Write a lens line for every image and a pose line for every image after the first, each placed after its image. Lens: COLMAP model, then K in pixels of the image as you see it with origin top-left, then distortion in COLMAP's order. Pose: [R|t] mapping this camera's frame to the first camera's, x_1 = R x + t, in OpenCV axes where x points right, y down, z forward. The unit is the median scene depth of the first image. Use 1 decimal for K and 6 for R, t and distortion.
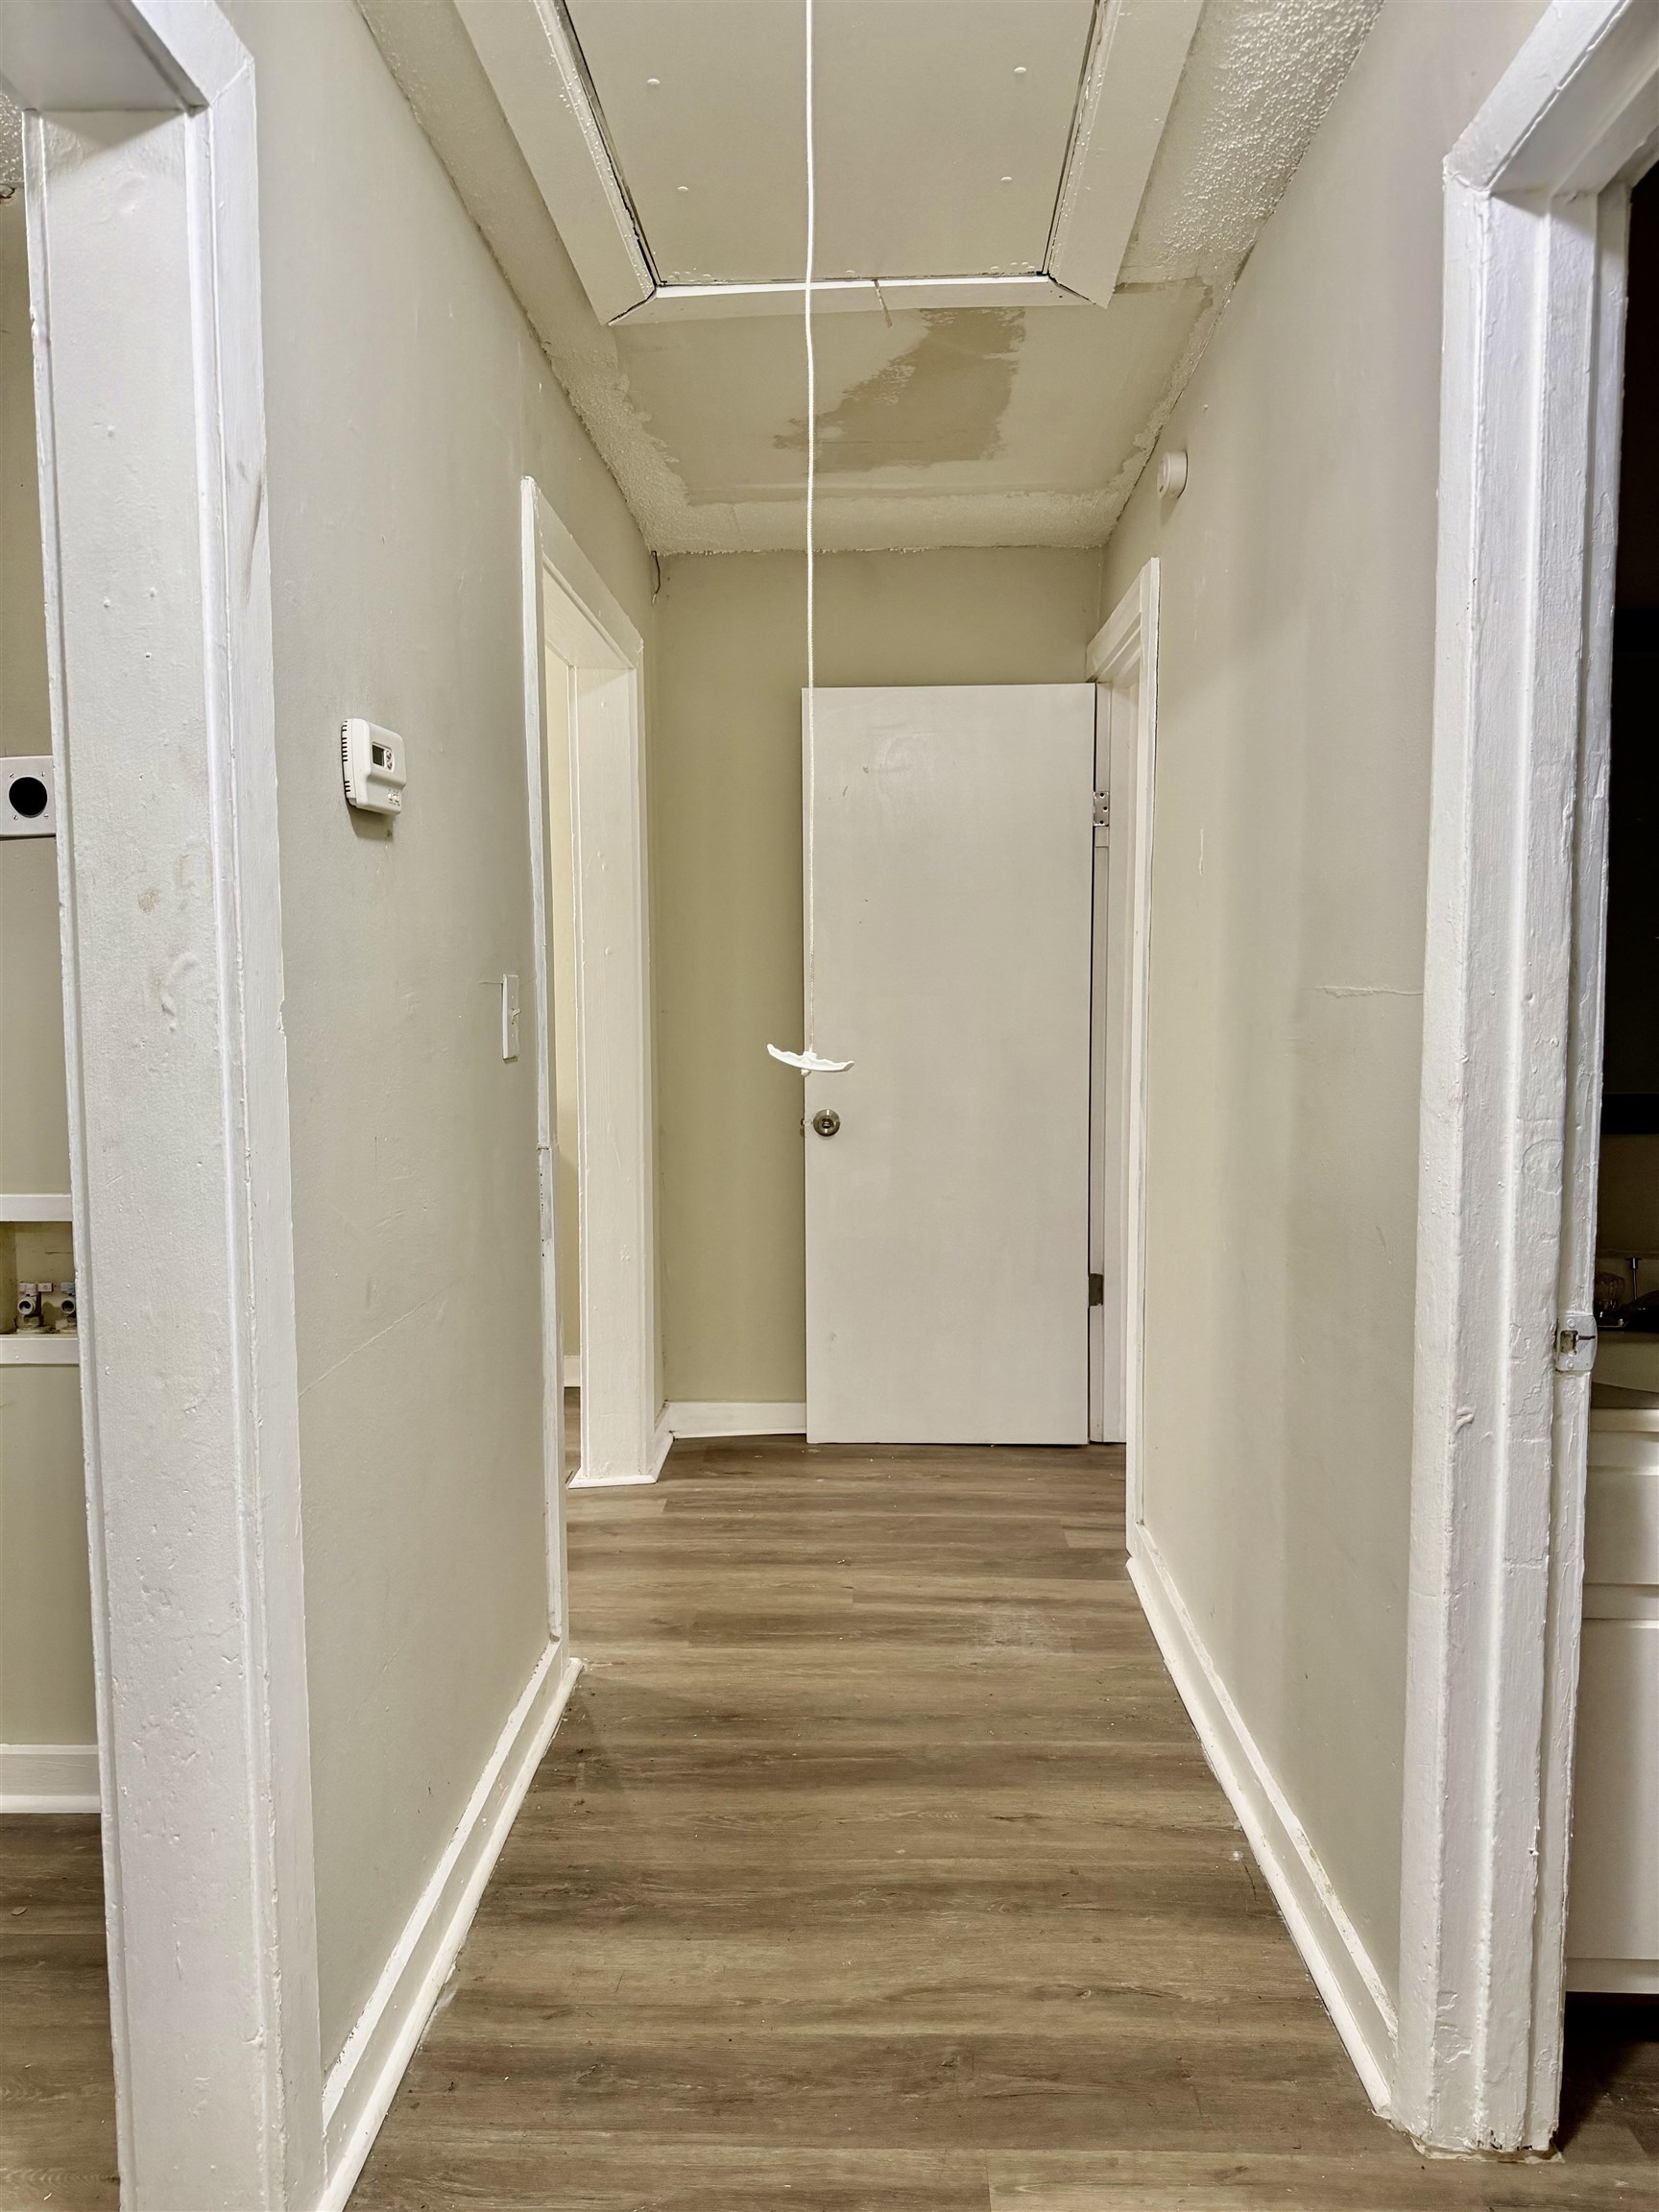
lens RADIAL K [[1582.3, 0, 828.9], [0, 1582.3, 1113.2], [0, 0, 1]] dist [0.007462, -0.003071]
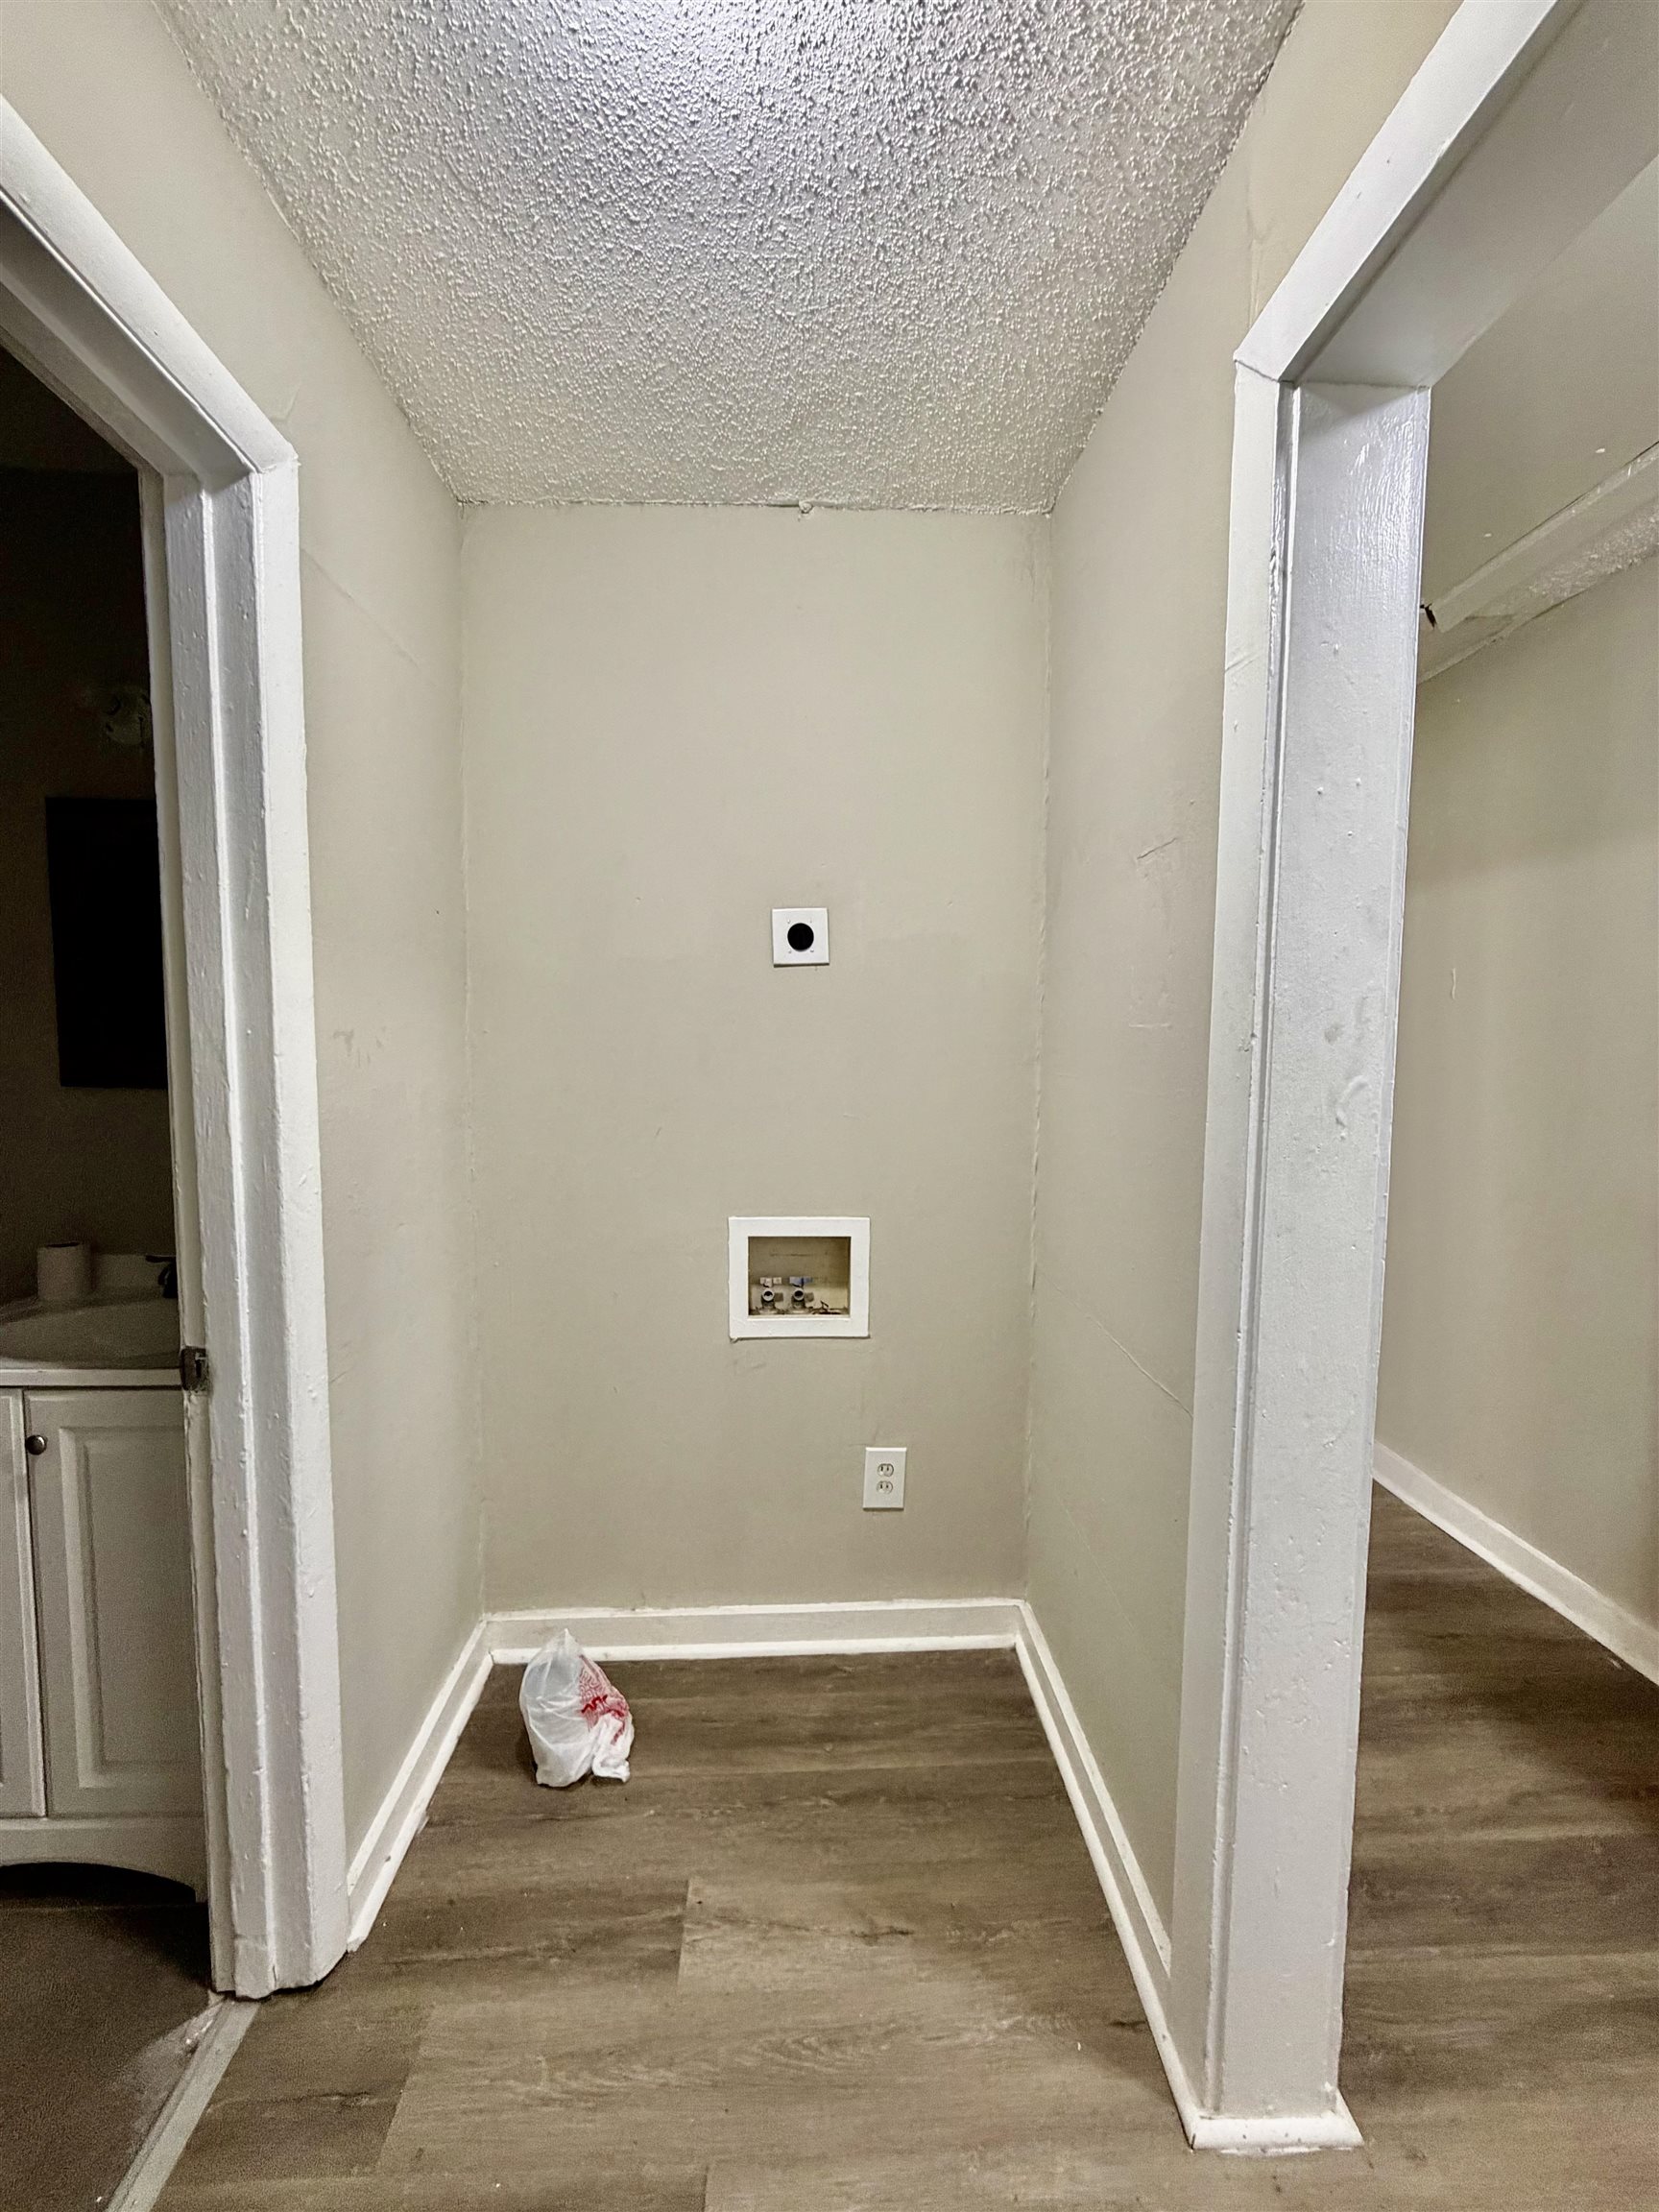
lens RADIAL K [[885.5, 0, 831.3], [0, 885.5, 1101.2], [0, 0, 1]] dist [0.003804, 0.000056]
pose [[0.996953, 0.007932, 0.077597, -0.853915], [-0.007020, 0.999903, -0.012022, -0.069703], [-0.077684, 0.011441, 0.996912, 0.341581]]
